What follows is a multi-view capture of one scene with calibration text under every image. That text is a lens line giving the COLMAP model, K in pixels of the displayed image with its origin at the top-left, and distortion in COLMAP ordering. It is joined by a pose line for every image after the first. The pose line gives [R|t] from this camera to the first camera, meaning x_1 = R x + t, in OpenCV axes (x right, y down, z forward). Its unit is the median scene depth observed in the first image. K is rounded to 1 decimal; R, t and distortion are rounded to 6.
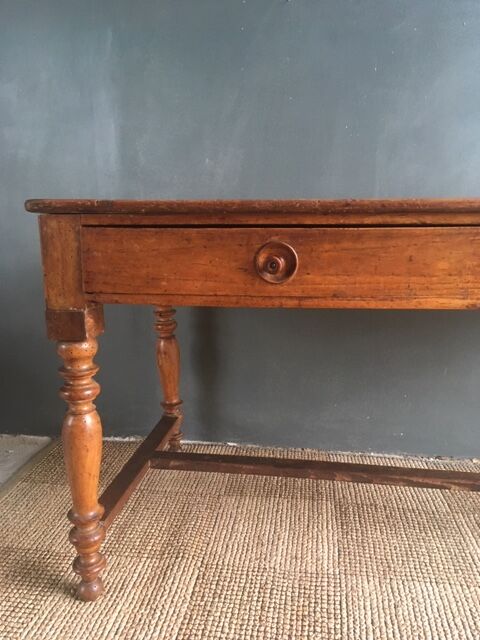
lens RADIAL K [[543.2, 0, 240.0], [0, 543.2, 320.0], [0, 0, 1]] dist [0.124737, -0.175146]
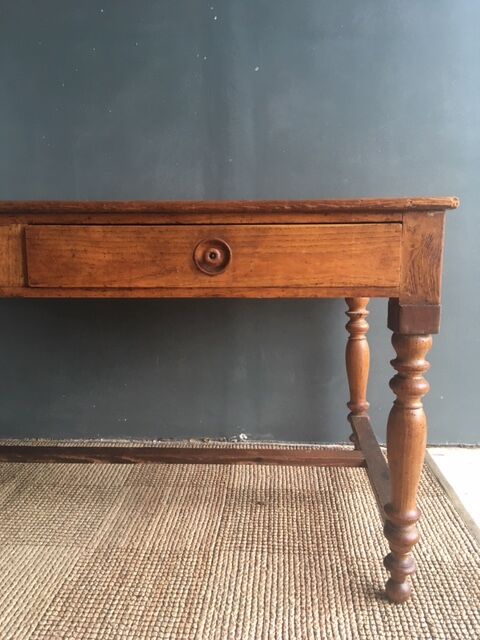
lens RADIAL K [[538.0, 0, 237.6], [0, 538.0, 323.4], [0, 0, 1]] dist [0.112764, -0.156096]
pose [[0.998338, -0.026744, 0.051041, 0.877416], [0.027127, 0.999609, -0.006832, 0.056613], [-0.050839, 0.008205, 0.998673, -0.156446]]
